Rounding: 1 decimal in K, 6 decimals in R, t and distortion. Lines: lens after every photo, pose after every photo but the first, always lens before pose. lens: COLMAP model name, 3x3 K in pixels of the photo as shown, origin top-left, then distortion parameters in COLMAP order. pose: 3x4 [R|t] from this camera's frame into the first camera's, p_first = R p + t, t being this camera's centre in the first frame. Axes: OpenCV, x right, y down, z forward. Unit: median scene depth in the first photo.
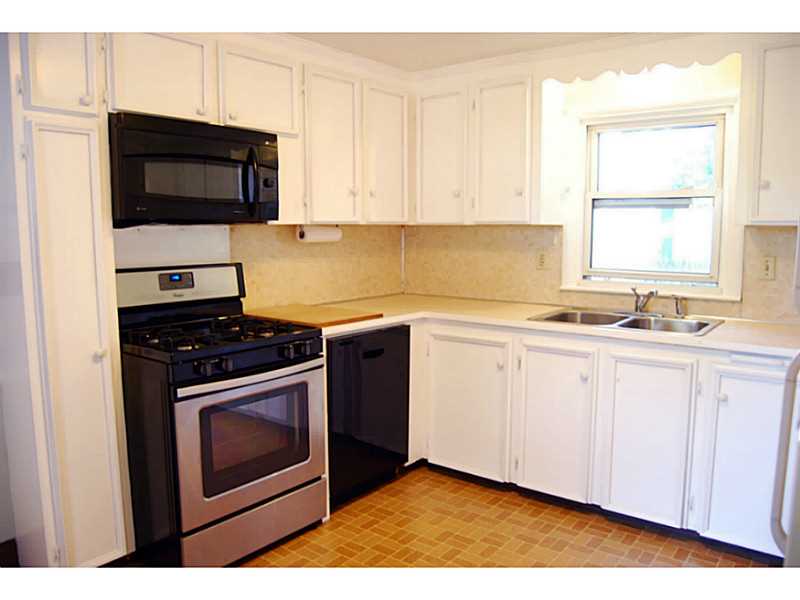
lens RADIAL K [[616.4, 0, 401.9], [0, 616.4, 304.9], [0, 0, 1]] dist [-0.080730, 0.004649]
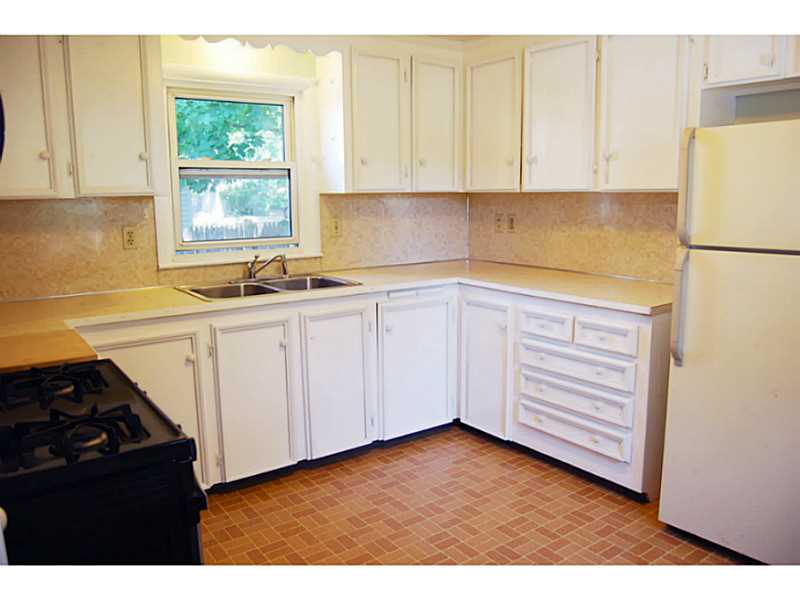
lens RADIAL K [[648.4, 0, 400.0], [0, 648.4, 300.0], [0, 0, 1]] dist [-0.074189, 0.004692]
pose [[0.273870, -0.158309, 0.948648, -0.602662], [0.127503, 0.983630, 0.127338, -0.061404], [-0.953278, 0.086082, 0.289571, 0.448662]]
